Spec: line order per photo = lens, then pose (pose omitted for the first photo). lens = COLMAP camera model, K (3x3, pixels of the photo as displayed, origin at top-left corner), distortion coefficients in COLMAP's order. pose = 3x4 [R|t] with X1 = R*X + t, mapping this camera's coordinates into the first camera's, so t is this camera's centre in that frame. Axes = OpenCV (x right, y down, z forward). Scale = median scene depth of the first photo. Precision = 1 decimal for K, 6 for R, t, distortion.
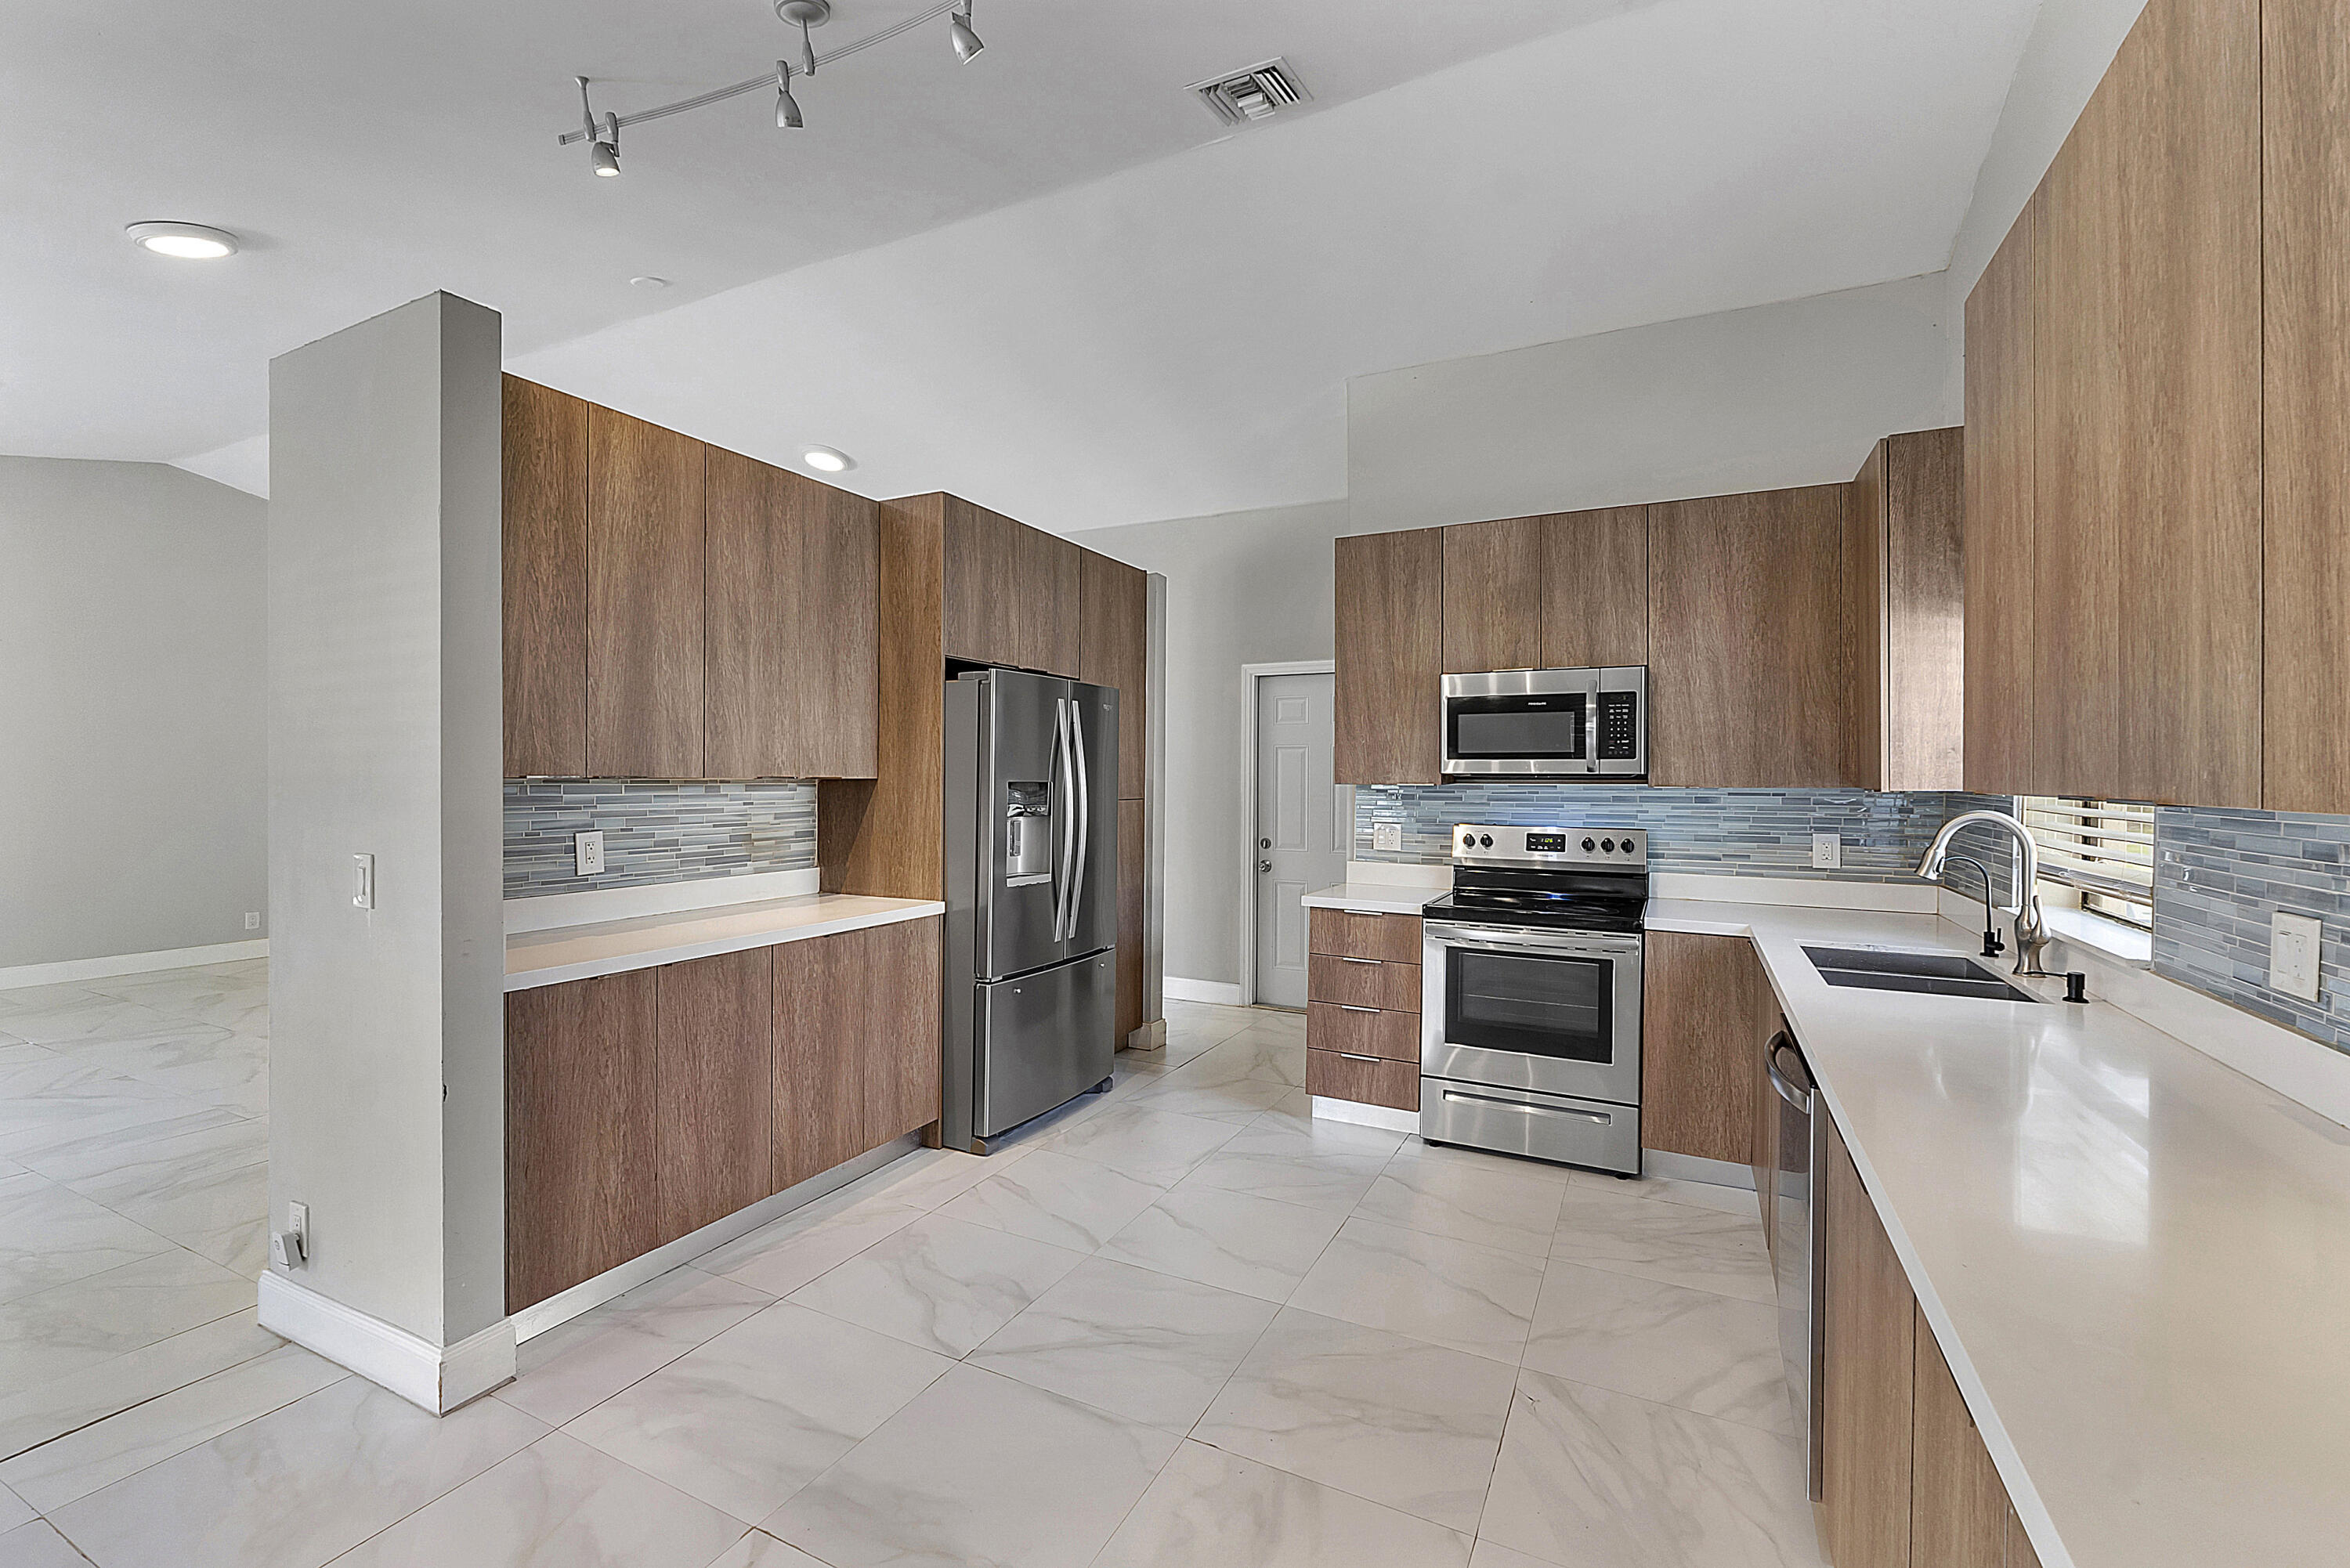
lens RADIAL K [[995.4, 0, 1170.1], [0, 995.4, 776.8], [0, 0, 1]] dist [0.000379, 0.000040]
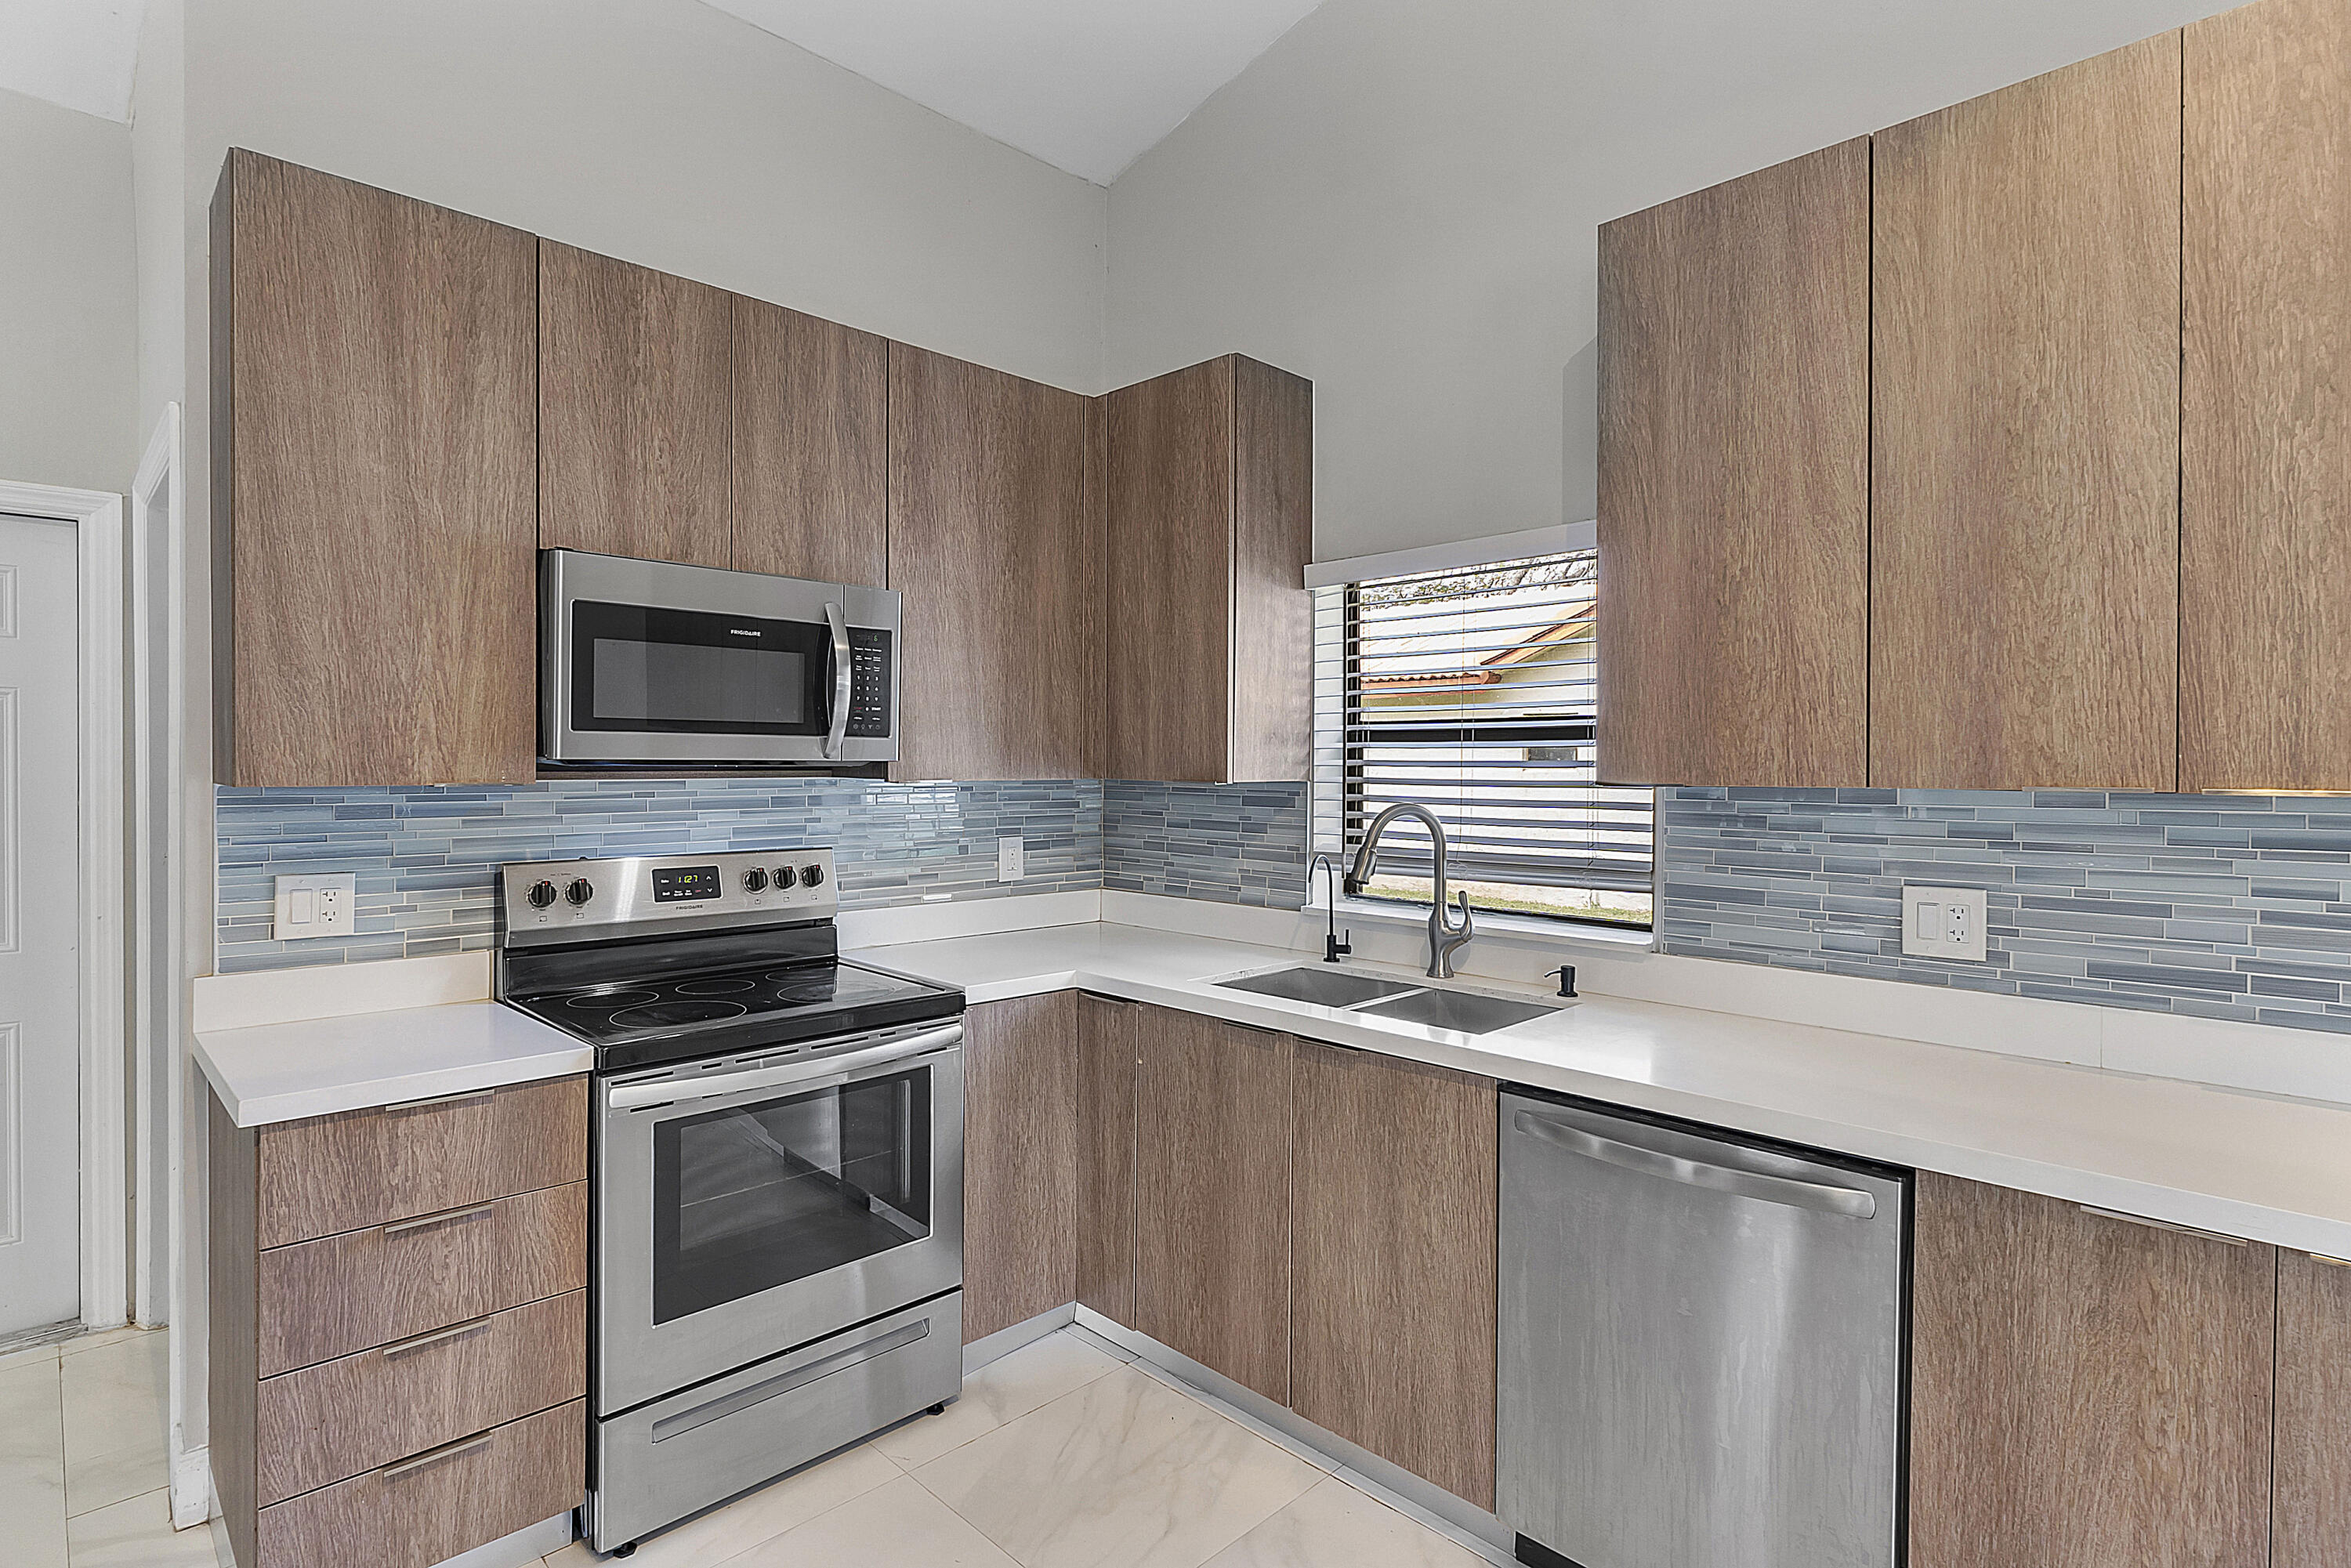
lens RADIAL K [[1152.3, 0, 1173.7], [0, 1152.3, 777.9], [0, 0, 1]] dist [-0.001255, 0.000112]
pose [[0.316636, -0.012717, 0.948462, -0.161231], [0.000979, 0.999914, 0.013081, -0.001525], [-0.948546, -0.003214, 0.316622, 0.577325]]
